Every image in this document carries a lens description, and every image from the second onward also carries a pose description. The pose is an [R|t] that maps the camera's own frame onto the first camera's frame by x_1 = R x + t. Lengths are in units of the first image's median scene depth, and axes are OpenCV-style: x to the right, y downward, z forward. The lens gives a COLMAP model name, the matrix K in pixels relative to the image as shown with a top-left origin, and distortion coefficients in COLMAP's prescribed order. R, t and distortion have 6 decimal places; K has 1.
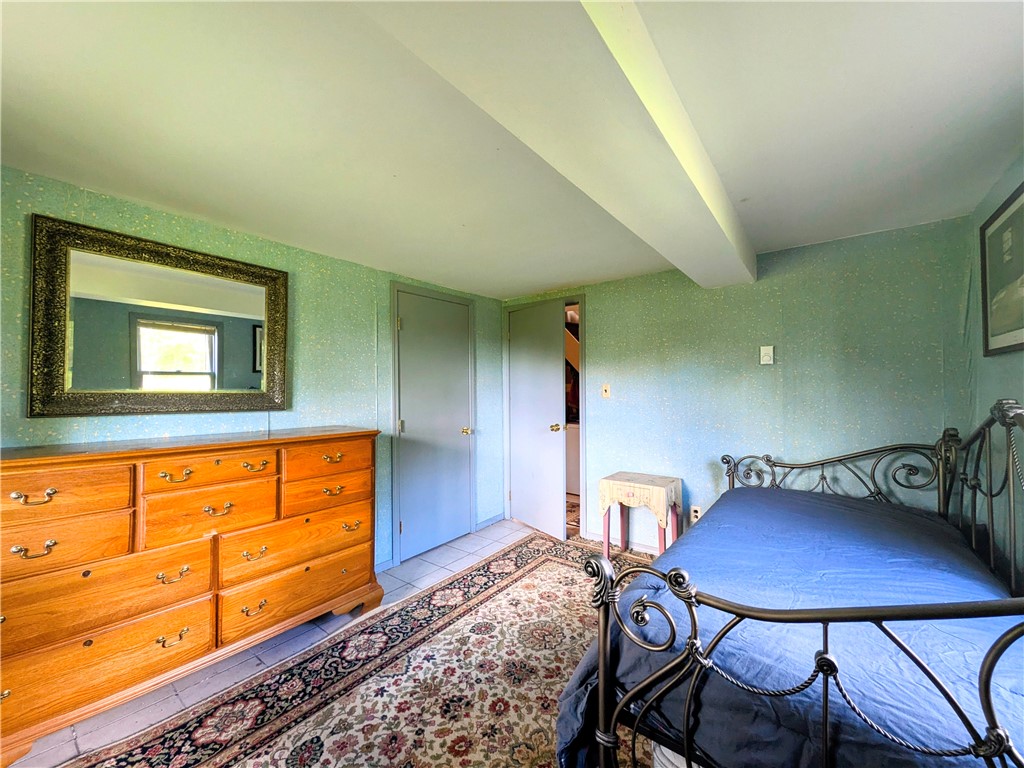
lens RADIAL K [[402.3, 0, 512.3], [0, 402.3, 385.7], [0, 0, 1]] dist [0.005810, -0.000038]
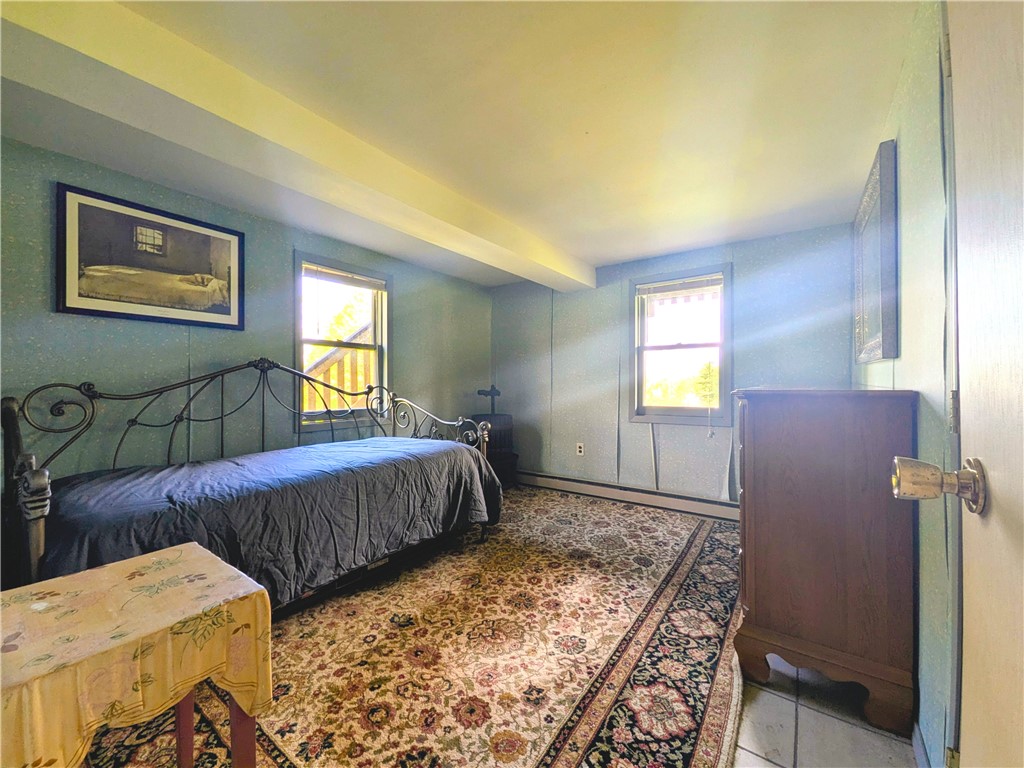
lens RADIAL K [[402.3, 0, 512.3], [0, 402.3, 385.7], [0, 0, 1]] dist [0.005810, -0.000038]
pose [[-0.999693, 0.007763, -0.023510, 0.057324], [0.007886, 0.999956, -0.005167, 0.121675], [0.023469, -0.005351, -0.999710, 1.939044]]
